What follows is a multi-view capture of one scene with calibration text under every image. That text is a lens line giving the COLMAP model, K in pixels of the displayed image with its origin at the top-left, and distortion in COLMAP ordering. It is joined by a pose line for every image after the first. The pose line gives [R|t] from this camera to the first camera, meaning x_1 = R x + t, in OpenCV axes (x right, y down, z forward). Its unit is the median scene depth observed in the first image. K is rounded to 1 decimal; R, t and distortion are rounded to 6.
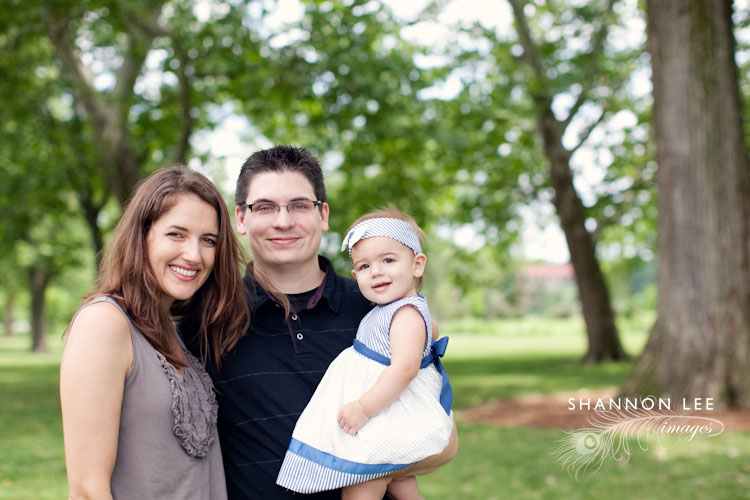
lens RADIAL K [[1080.5, 0, 375.0], [0, 1080.5, 250.1], [0, 0, 1]] dist [0.010772, 0.000000]
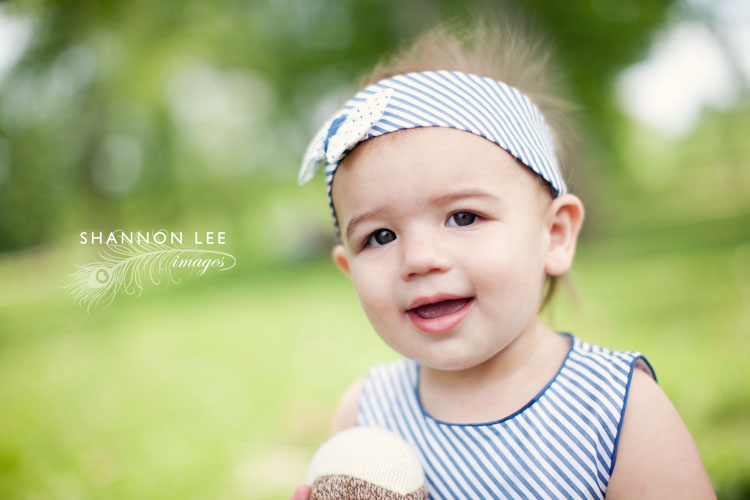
lens RADIAL K [[1080.5, 0, 374.8], [0, 1080.5, 249.6], [0, 0, 1]] dist [0.010772, 0.000000]
pose [[0.999770, 0.021356, 0.002027, -0.011277], [-0.021426, 0.998743, 0.045320, 0.005689], [-0.001057, -0.045353, 0.998970, 0.718602]]
